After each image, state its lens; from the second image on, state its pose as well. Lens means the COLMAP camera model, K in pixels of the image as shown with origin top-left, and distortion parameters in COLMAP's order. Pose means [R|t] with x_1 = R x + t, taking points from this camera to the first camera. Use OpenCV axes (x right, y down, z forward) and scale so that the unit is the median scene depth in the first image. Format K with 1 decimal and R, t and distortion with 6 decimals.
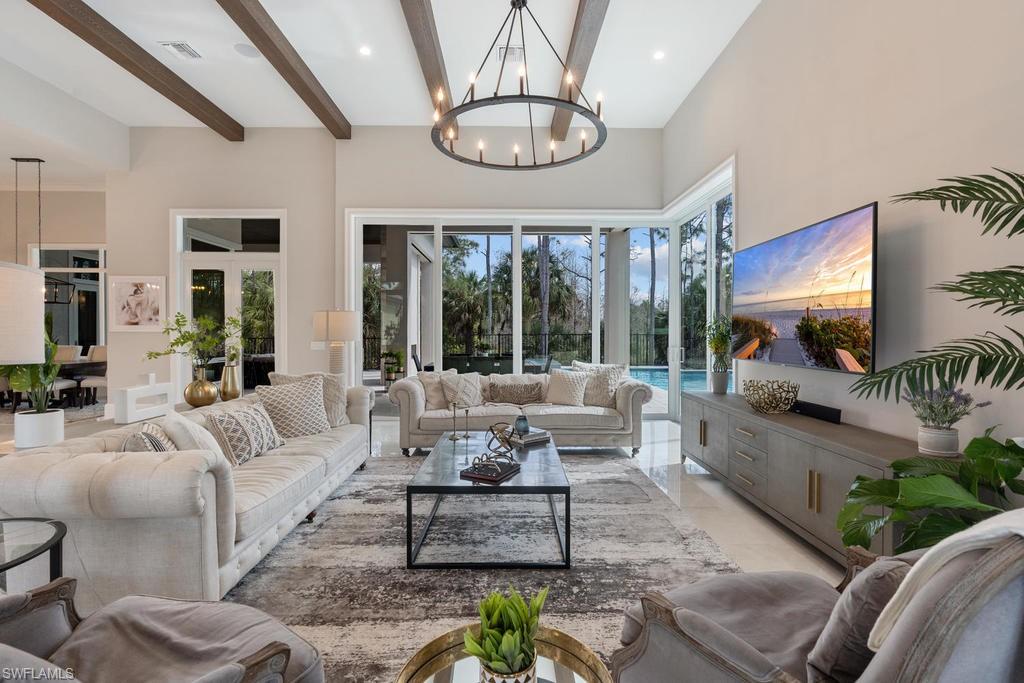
lens RADIAL K [[477.5, 0, 508.7], [0, 477.5, 338.5], [0, 0, 1]] dist [-0.001246, -0.000291]
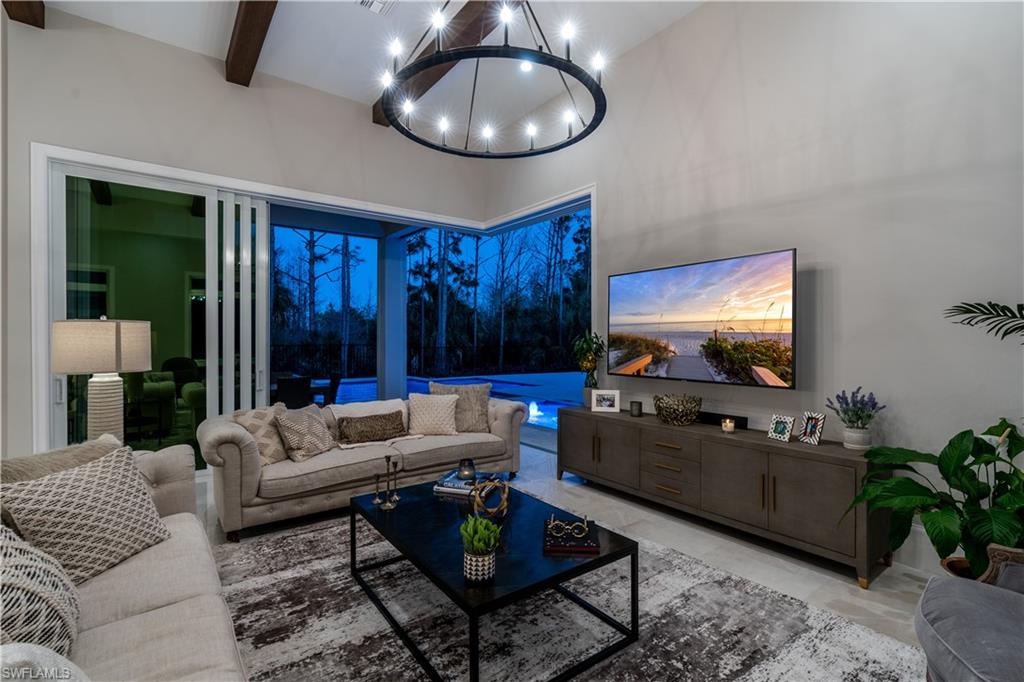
lens RADIAL K [[441.0, 0, 506.3], [0, 441.0, 343.0], [0, 0, 1]] dist [0.022011, -0.000113]
pose [[0.816431, -0.000347, 0.577443, -0.441018], [0.001301, 0.999998, -0.001239, -0.034287], [-0.577441, 0.001763, 0.816430, 0.430496]]
